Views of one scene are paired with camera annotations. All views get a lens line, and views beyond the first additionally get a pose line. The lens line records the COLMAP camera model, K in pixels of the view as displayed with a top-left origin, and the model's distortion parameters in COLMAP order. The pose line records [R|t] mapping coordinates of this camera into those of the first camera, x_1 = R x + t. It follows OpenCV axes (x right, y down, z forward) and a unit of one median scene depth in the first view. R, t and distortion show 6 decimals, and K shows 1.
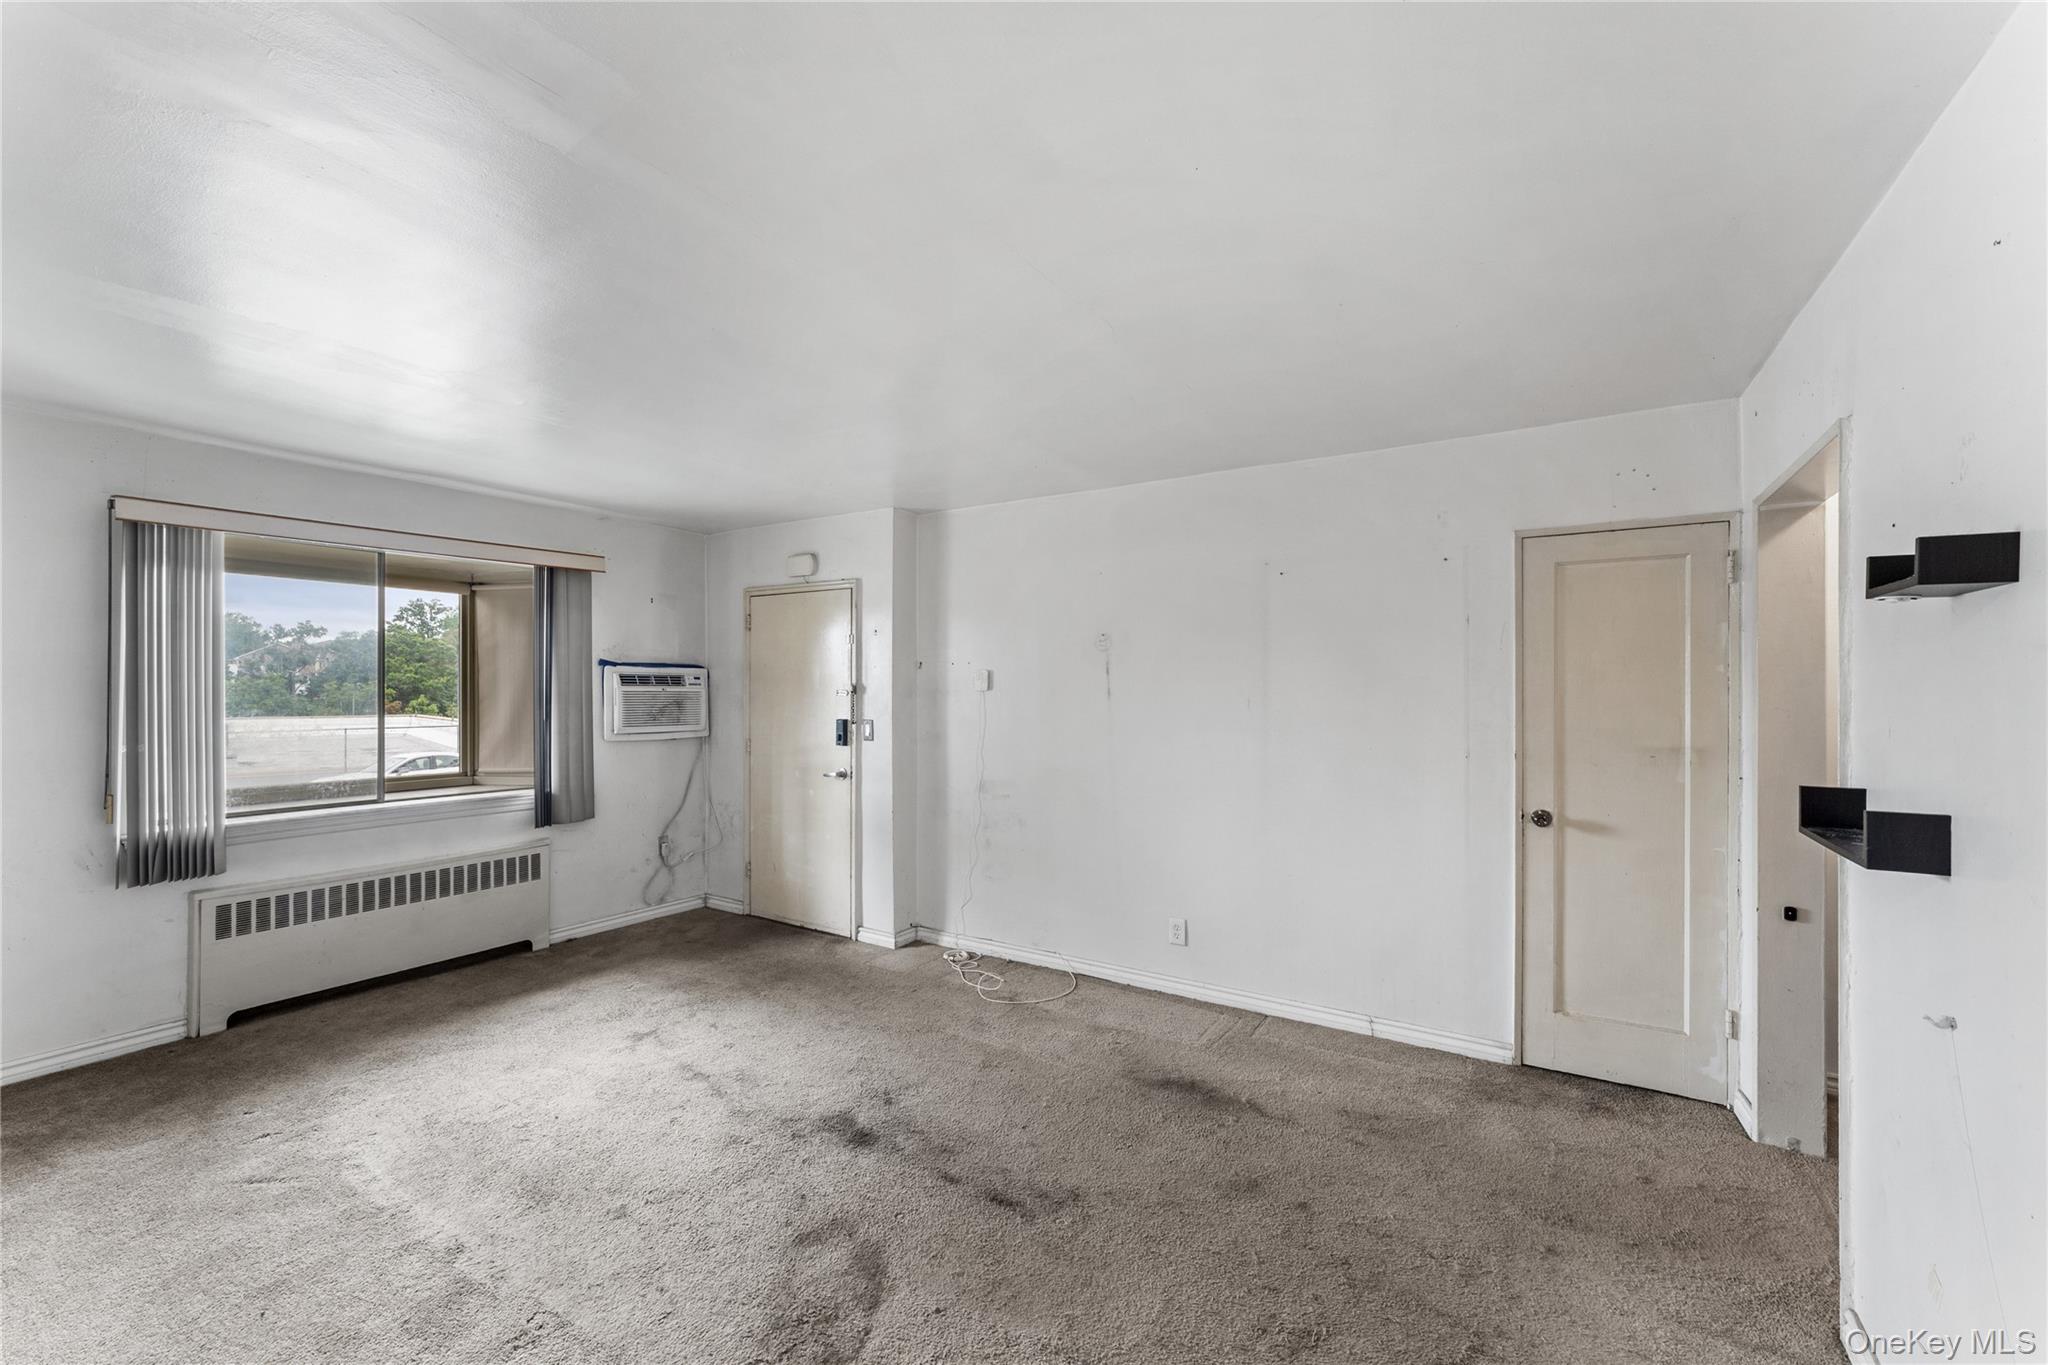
lens RADIAL K [[824.7, 0, 1017.5], [0, 824.7, 684.1], [0, 0, 1]] dist [0.003179, 0.000165]
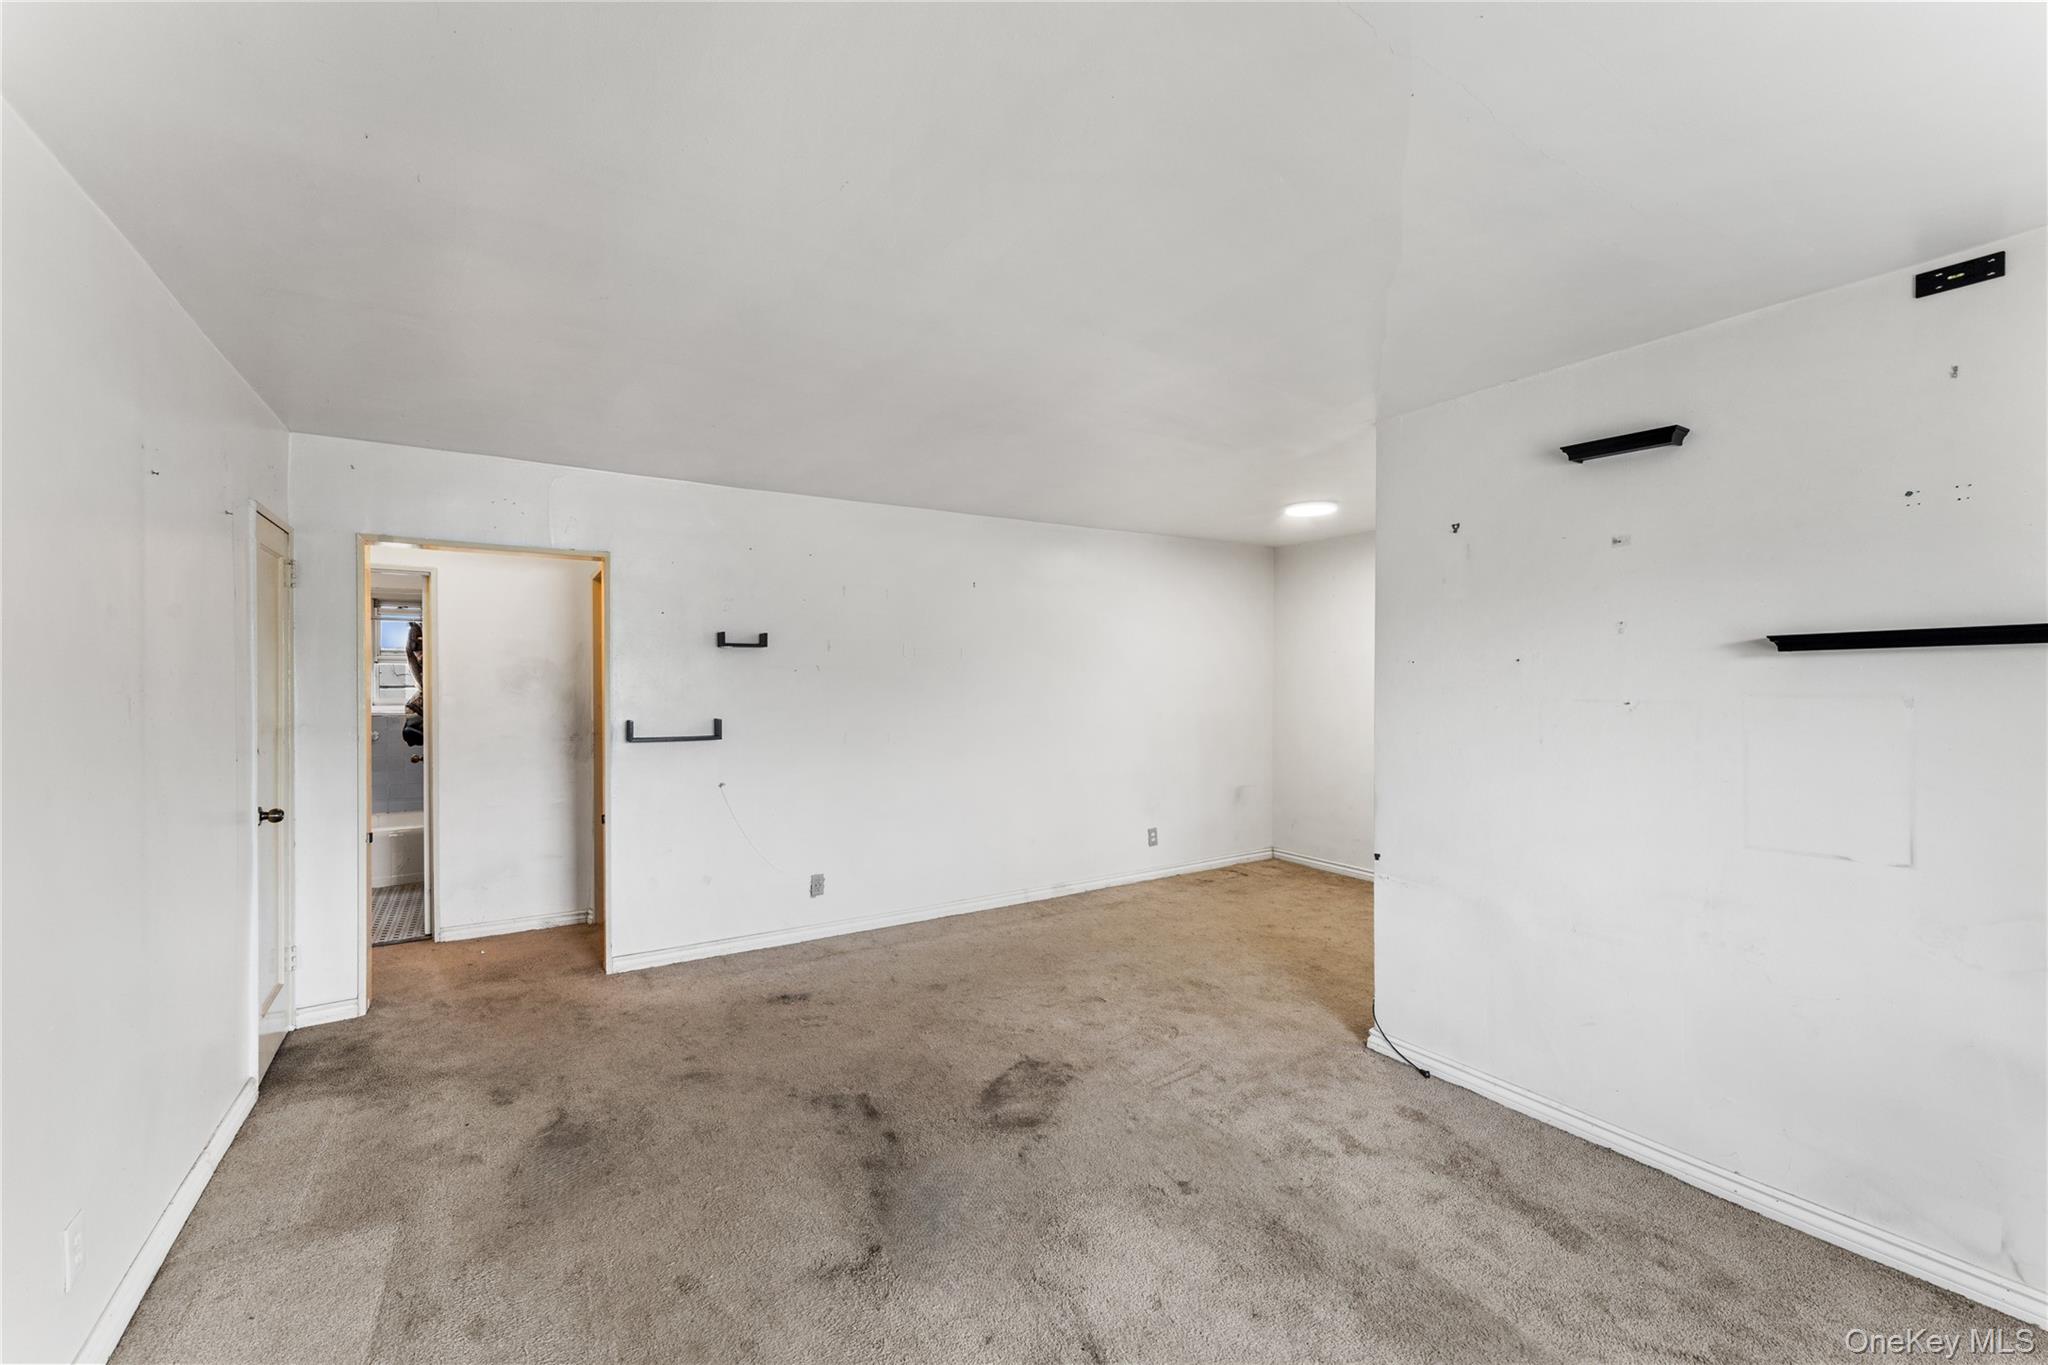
lens RADIAL K [[824.7, 0, 1024.6], [0, 824.7, 683.0], [0, 0, 1]] dist [0.003179, 0.000165]
pose [[-0.905462, -0.006119, 0.424384, -0.379063], [-0.004924, 0.999980, 0.003912, 0.003584], [-0.424400, 0.001452, -0.905474, 1.042637]]
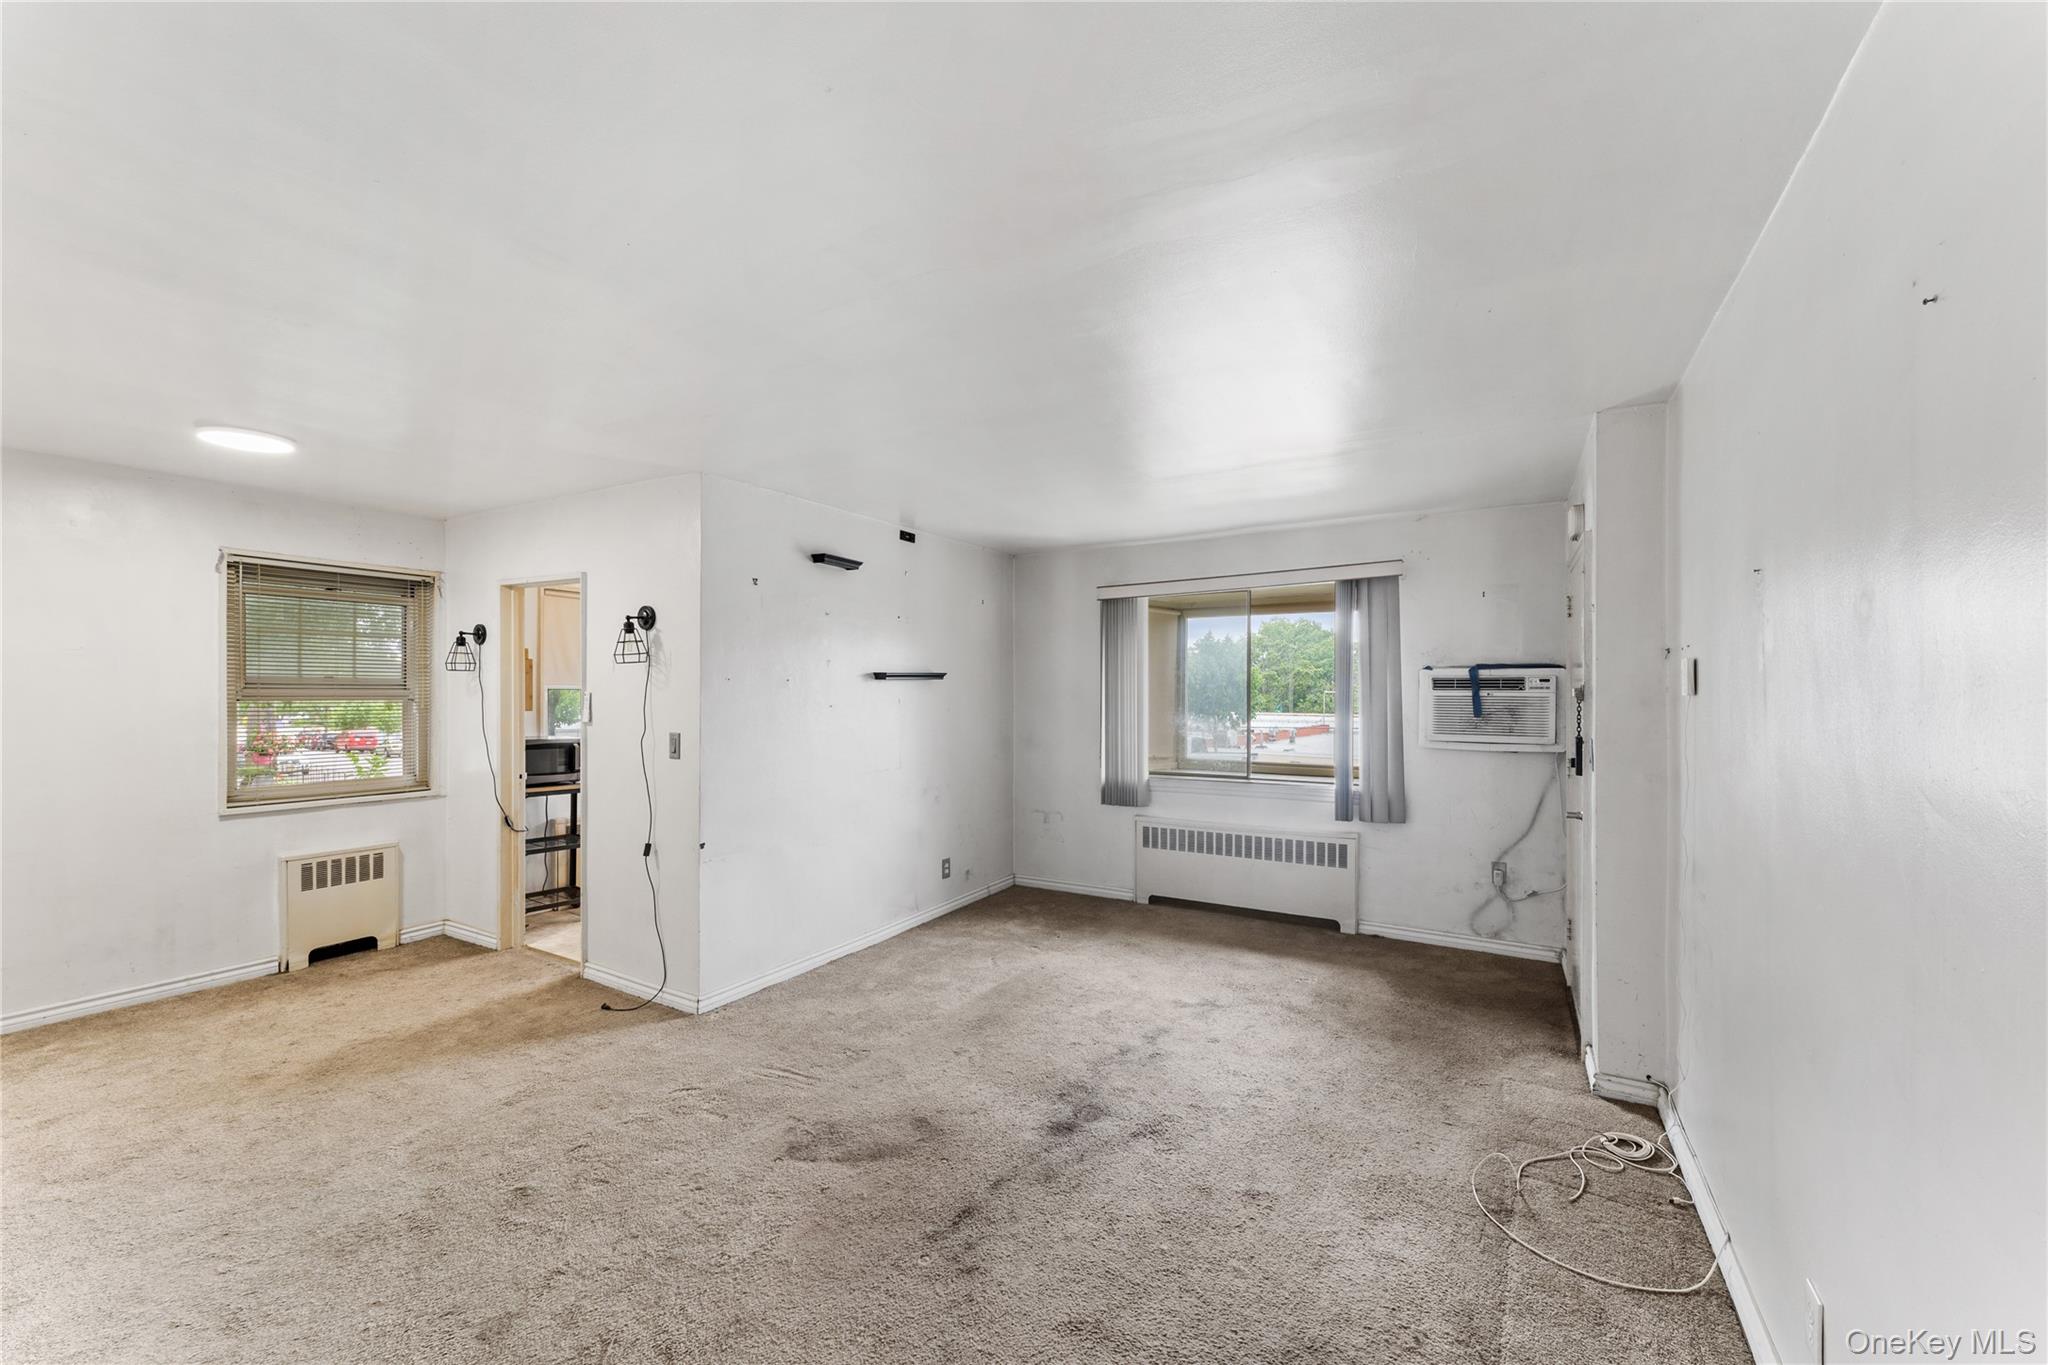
lens RADIAL K [[824.7, 0, 1016.8], [0, 824.7, 691.6], [0, 0, 1]] dist [0.003179, 0.000165]
pose [[0.020399, -0.003228, -0.999787, 0.505472], [0.005394, 0.999981, -0.003118, 0.004580], [0.999777, -0.005329, 0.020416, 0.553499]]
